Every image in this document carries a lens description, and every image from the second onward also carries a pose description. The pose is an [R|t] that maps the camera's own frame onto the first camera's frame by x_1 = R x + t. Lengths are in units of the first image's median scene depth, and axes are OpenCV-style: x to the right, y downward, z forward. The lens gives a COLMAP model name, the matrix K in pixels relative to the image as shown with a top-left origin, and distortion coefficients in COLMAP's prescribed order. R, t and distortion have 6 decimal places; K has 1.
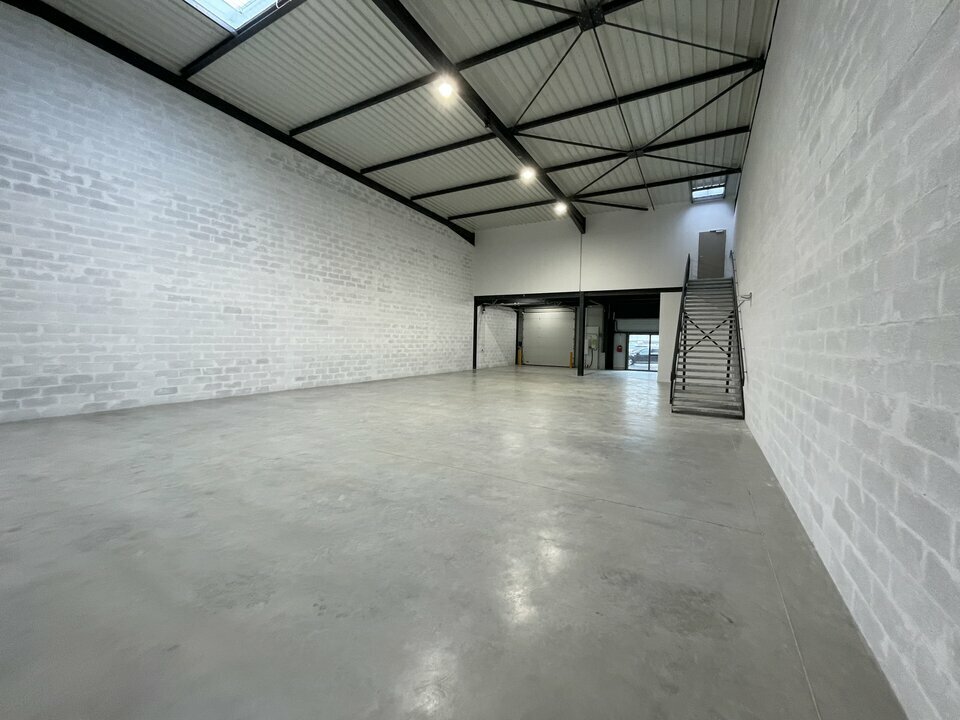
lens RADIAL K [[386.6, 0, 479.0], [0, 386.6, 359.2], [0, 0, 1]] dist [-0.001607, -0.000330]
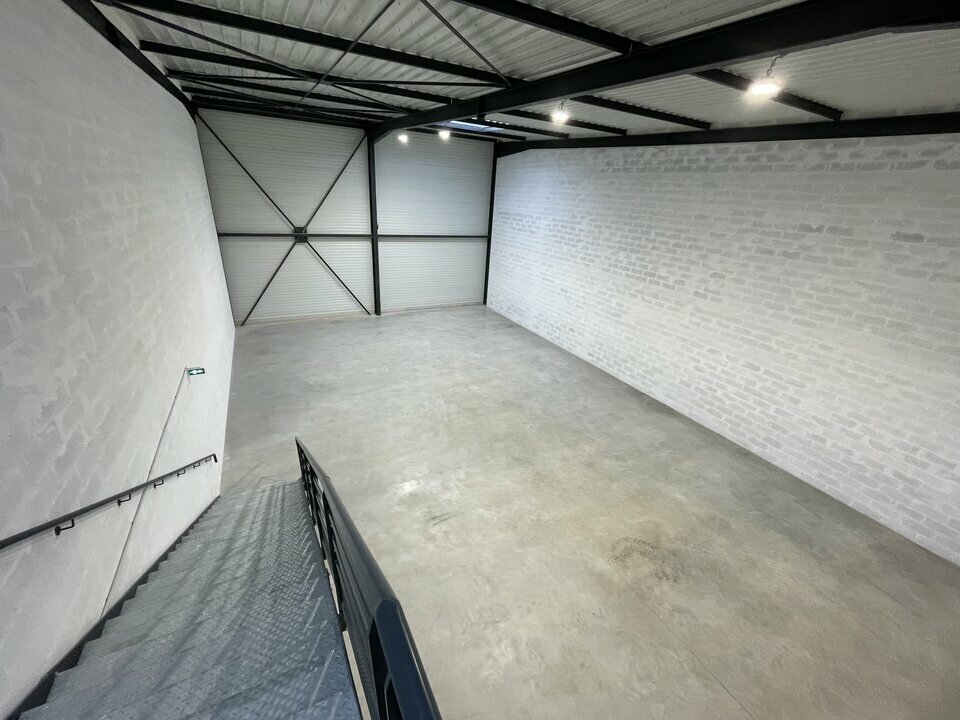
lens RADIAL K [[386.6, 0, 479.3], [0, 386.6, 361.3], [0, 0, 1]] dist [-0.001607, -0.000330]
pose [[-0.525536, 0.293114, -0.798684, 0.653768], [-0.115744, 0.905415, 0.408444, -0.364038], [0.842861, 0.307095, -0.441902, 1.180526]]
